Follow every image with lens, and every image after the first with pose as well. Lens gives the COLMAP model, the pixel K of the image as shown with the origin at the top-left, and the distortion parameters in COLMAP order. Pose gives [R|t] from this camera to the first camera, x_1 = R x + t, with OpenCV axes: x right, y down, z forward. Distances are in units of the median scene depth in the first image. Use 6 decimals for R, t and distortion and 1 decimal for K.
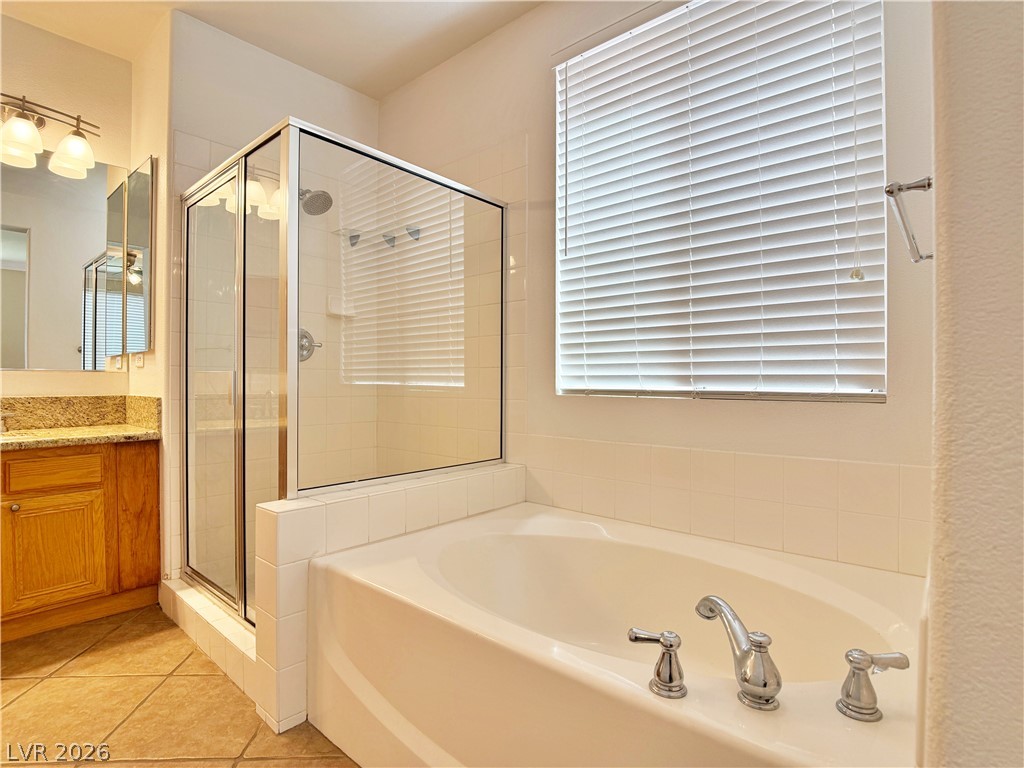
lens RADIAL K [[541.3, 0, 543.9], [0, 541.3, 378.5], [0, 0, 1]] dist [-0.020682, -0.000167]
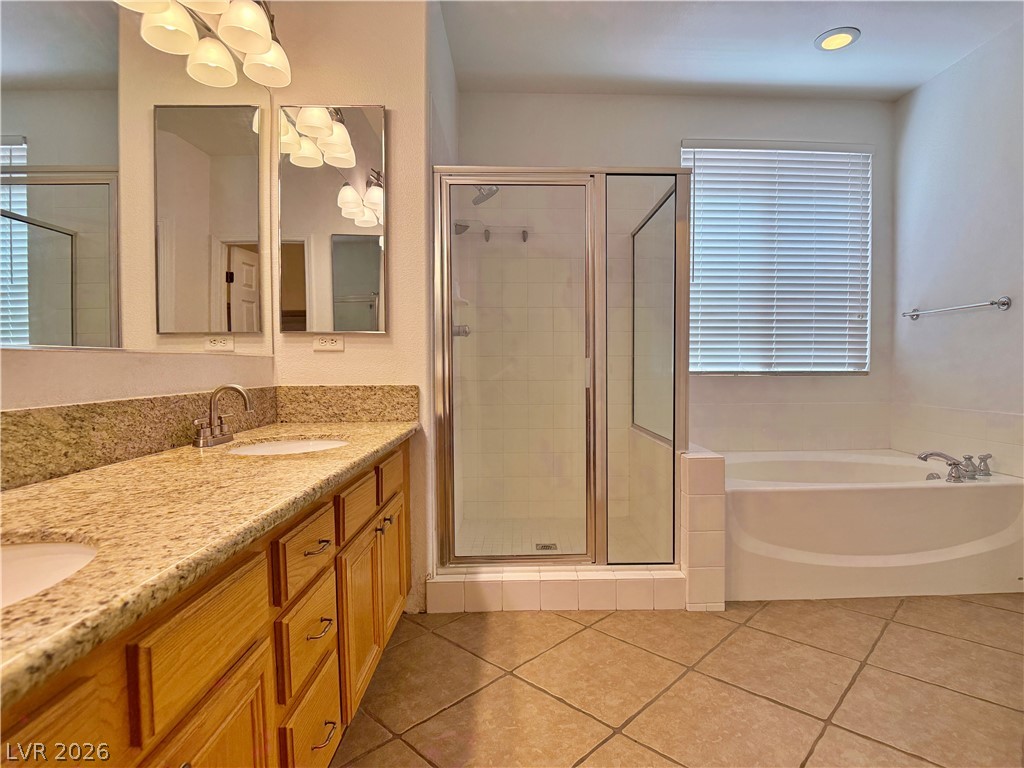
lens RADIAL K [[541.3, 0, 543.9], [0, 541.3, 378.5], [0, 0, 1]] dist [-0.020682, -0.000167]
pose [[0.728790, -0.017466, 0.684514, -1.401773], [0.001217, 0.999706, 0.024213, 0.002480], [-0.684736, -0.016812, 0.728597, 0.219293]]
